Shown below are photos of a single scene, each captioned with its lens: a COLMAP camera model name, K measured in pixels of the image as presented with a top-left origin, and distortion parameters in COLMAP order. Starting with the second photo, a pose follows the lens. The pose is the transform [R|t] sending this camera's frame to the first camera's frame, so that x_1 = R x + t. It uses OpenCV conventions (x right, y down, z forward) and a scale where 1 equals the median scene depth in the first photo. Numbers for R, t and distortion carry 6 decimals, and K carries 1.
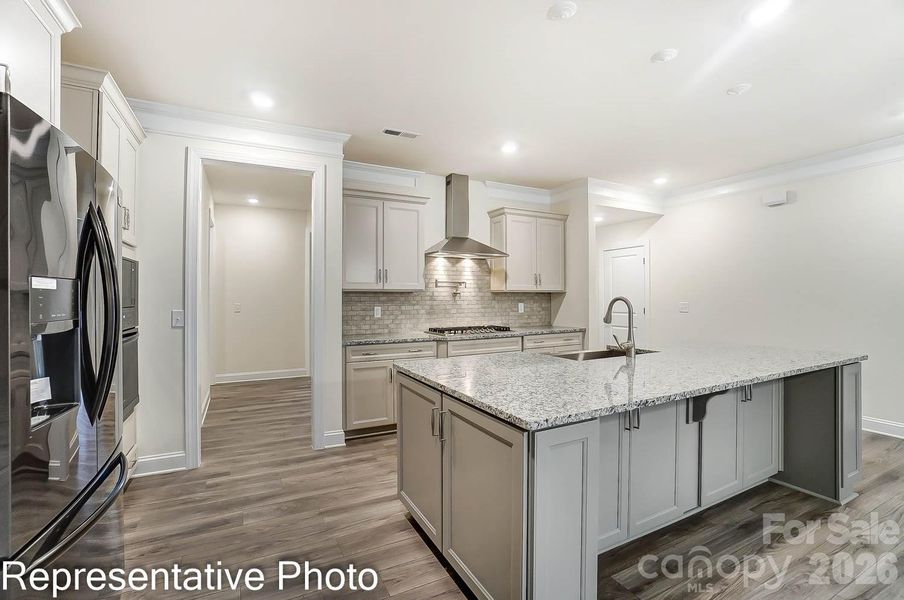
lens RADIAL K [[398.7, 0, 450.2], [0, 398.7, 309.9], [0, 0, 1]] dist [-0.013496, 0.001846]
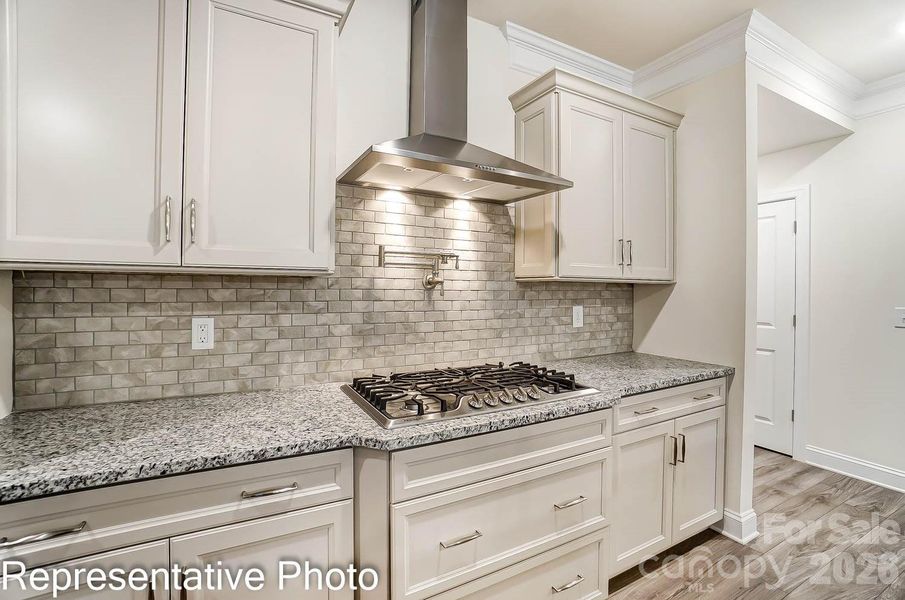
lens RADIAL K [[399.2, 0, 459.0], [0, 399.2, 296.0], [0, 0, 1]] dist [-0.013496, 0.001846]
pose [[0.999218, 0.011811, 0.037727, 0.025852], [-0.011462, 0.999890, -0.009438, -0.024771], [-0.037835, 0.008998, 0.999244, 0.598236]]
